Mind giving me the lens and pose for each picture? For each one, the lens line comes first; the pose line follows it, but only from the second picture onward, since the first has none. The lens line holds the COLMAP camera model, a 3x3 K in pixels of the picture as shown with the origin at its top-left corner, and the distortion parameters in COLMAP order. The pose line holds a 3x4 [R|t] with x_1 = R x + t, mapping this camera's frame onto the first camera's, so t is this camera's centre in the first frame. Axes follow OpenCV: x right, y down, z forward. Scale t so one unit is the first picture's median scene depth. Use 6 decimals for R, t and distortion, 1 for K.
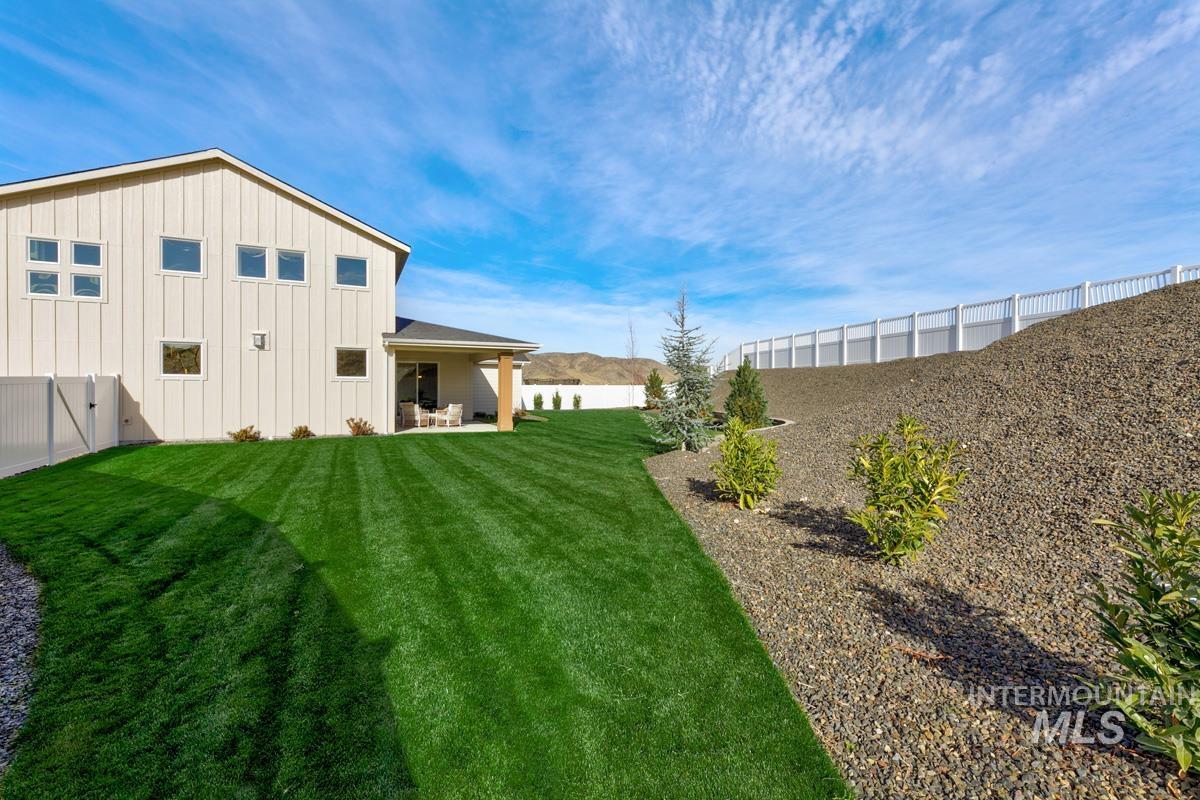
lens RADIAL K [[483.8, 0, 599.9], [0, 483.8, 395.8], [0, 0, 1]] dist [0.001225, -0.000134]
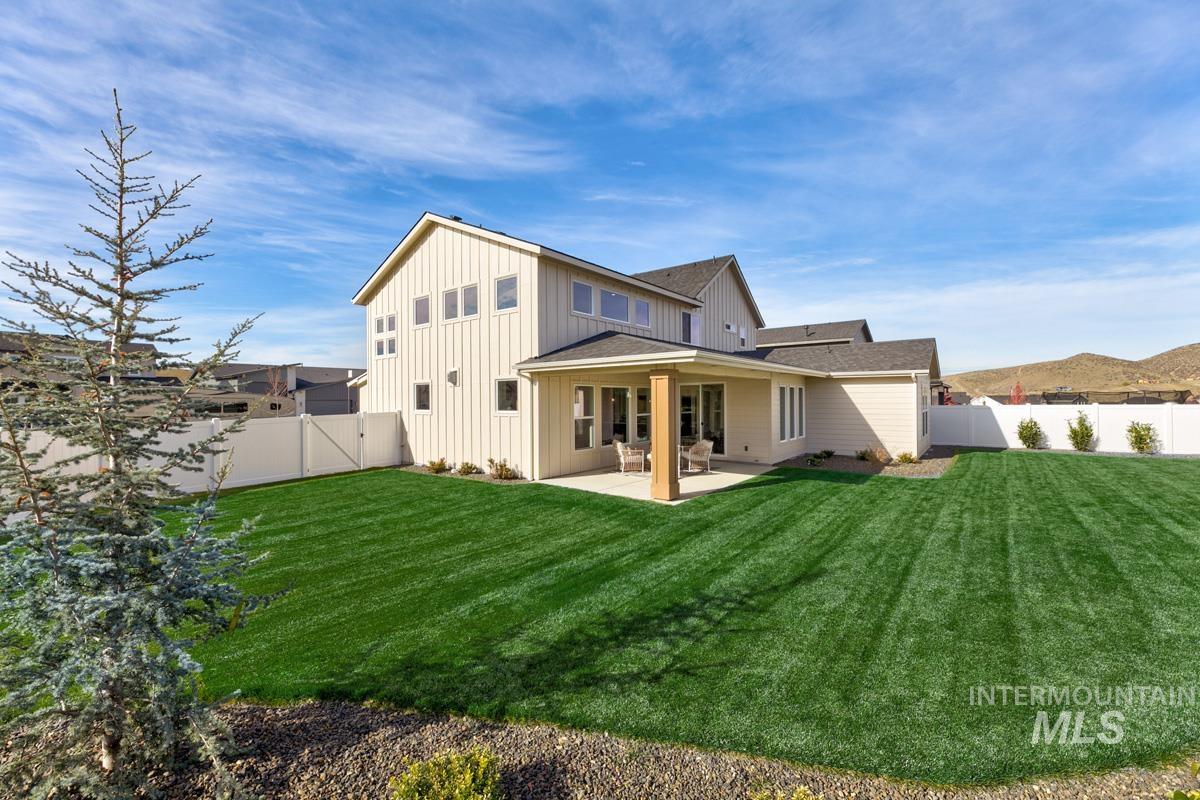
lens RADIAL K [[483.8, 0, 599.9], [0, 483.8, 395.8], [0, 0, 1]] dist [0.001225, -0.000134]
pose [[0.443648, -0.012098, -0.896119, 0.382543], [-0.003122, 0.999882, -0.015045, -0.057375], [0.896196, 0.009473, 0.443558, 0.795801]]
